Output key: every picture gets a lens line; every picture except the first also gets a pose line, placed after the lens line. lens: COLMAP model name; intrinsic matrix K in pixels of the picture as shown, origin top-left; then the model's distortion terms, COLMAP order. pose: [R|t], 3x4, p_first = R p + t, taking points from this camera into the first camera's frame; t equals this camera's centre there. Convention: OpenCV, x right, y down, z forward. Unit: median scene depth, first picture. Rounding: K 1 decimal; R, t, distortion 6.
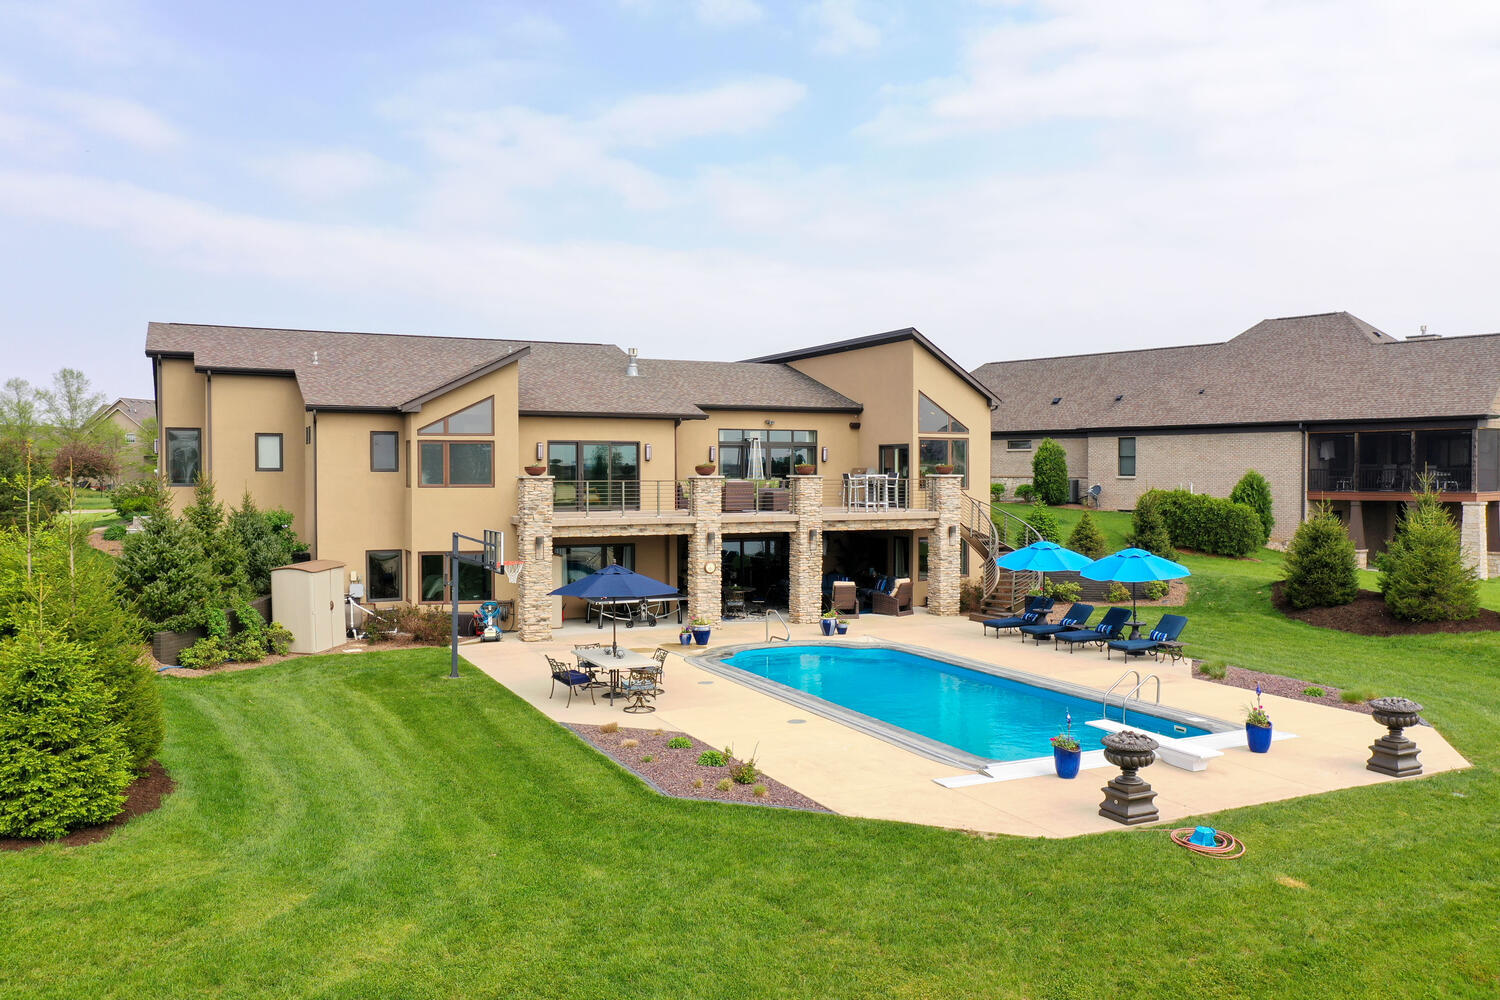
lens RADIAL K [[1135.3, 0, 717.7], [0, 1135.3, 500.4], [0, 0, 1]] dist [-0.008069, -0.004298]
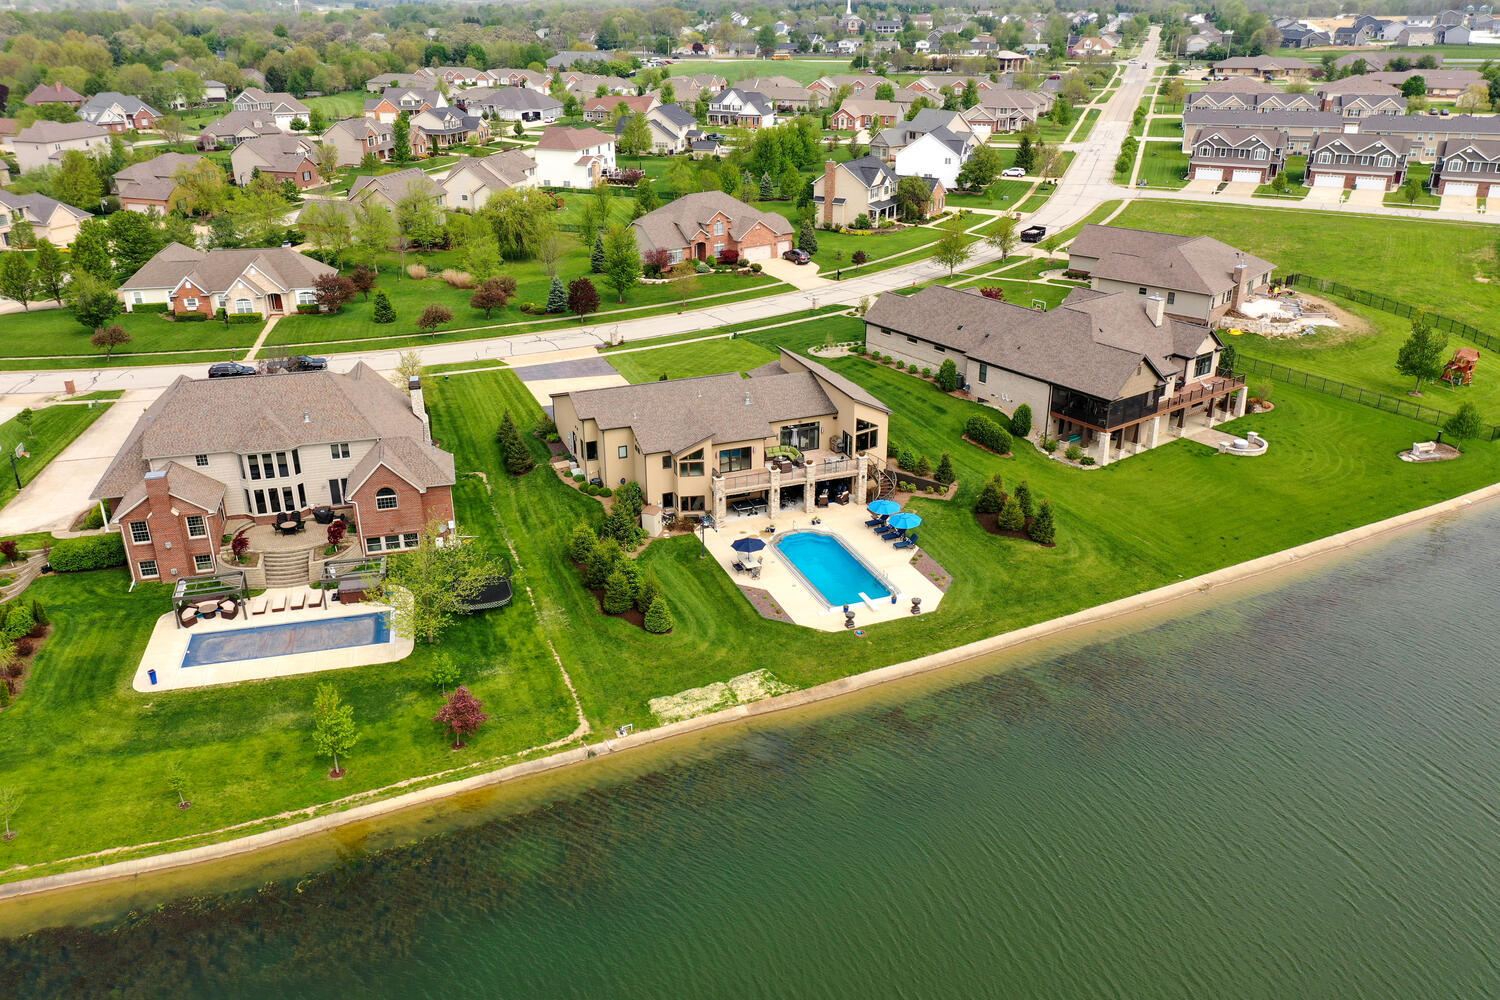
lens RADIAL K [[1031.9, 0, 752.0], [0, 1031.9, 474.9], [0, 0, 1]] dist [-0.064317, 0.085018]
pose [[0.999021, 0.022606, -0.038020, 0.032331], [-0.007553, 0.934098, 0.356938, -0.969520], [0.043583, -0.356301, 0.933354, -1.511791]]
